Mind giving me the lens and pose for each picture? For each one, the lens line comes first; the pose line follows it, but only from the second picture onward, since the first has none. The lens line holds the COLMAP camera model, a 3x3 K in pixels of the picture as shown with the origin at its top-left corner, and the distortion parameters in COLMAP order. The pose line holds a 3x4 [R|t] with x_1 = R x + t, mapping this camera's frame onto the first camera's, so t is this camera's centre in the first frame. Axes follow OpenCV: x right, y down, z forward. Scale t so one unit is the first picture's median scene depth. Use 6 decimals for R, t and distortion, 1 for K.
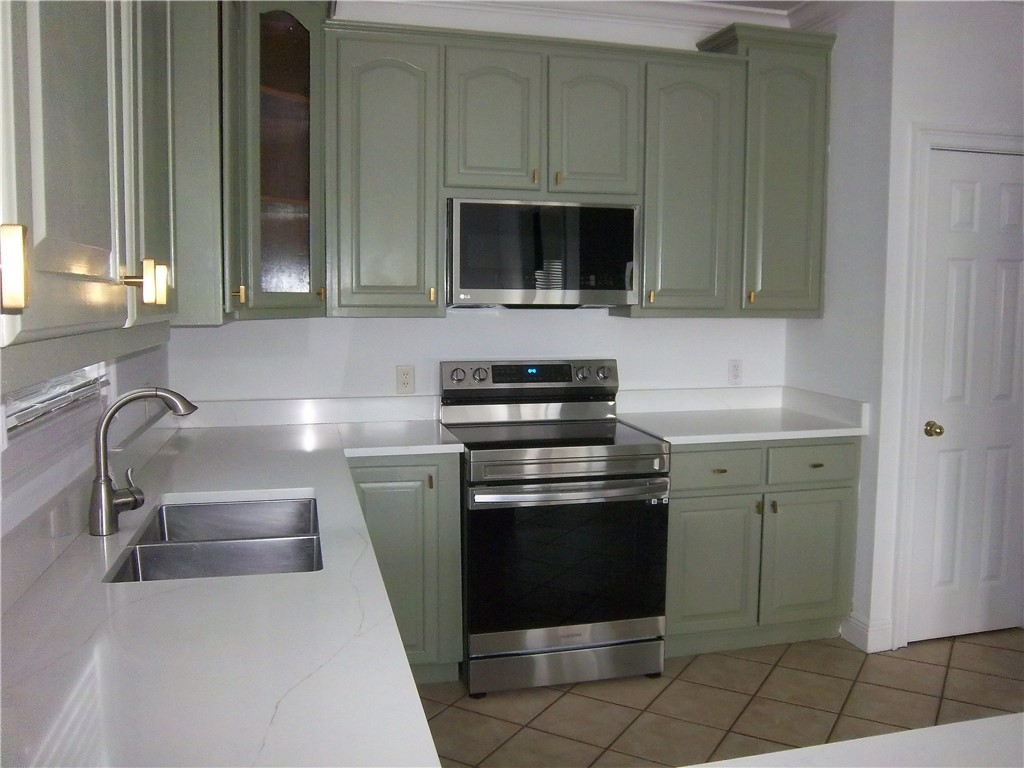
lens RADIAL K [[869.3, 0, 512.0], [0, 869.3, 384.0], [0, 0, 1]] dist [-0.121397, 0.112912]
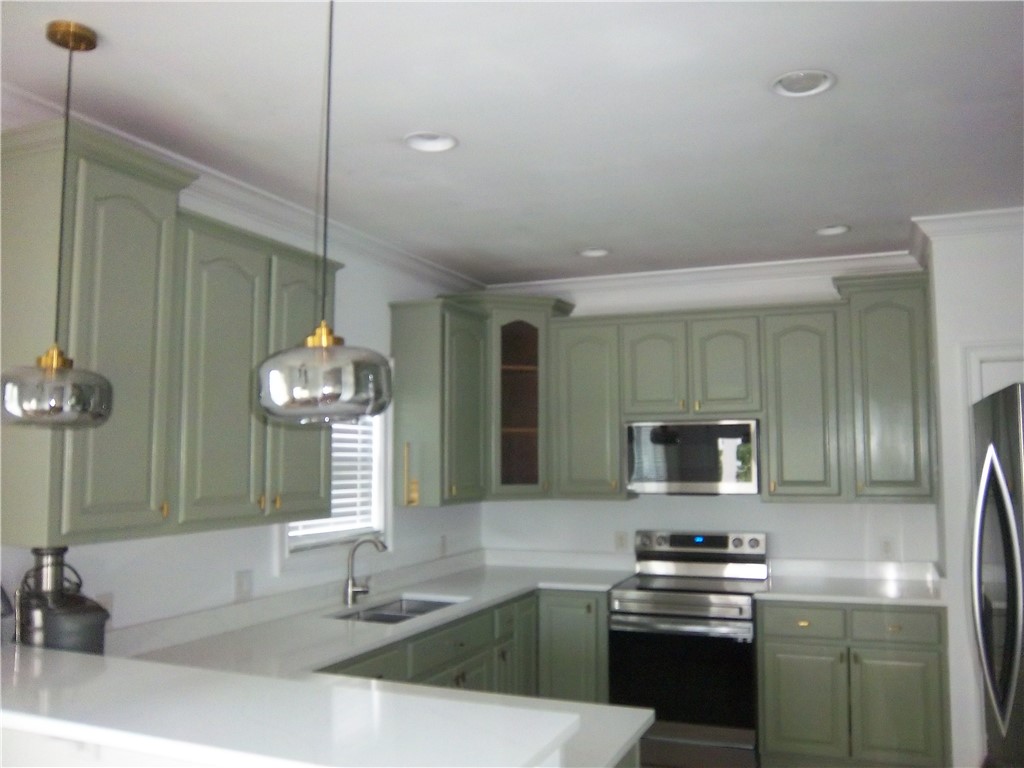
lens RADIAL K [[869.3, 0, 512.0], [0, 869.3, 384.0], [0, 0, 1]] dist [-0.121397, 0.112912]
pose [[0.802098, -0.054243, -0.594724, 0.717489], [-0.051269, 0.985935, -0.159071, -0.029933], [0.594987, 0.158081, 0.788036, -0.348885]]
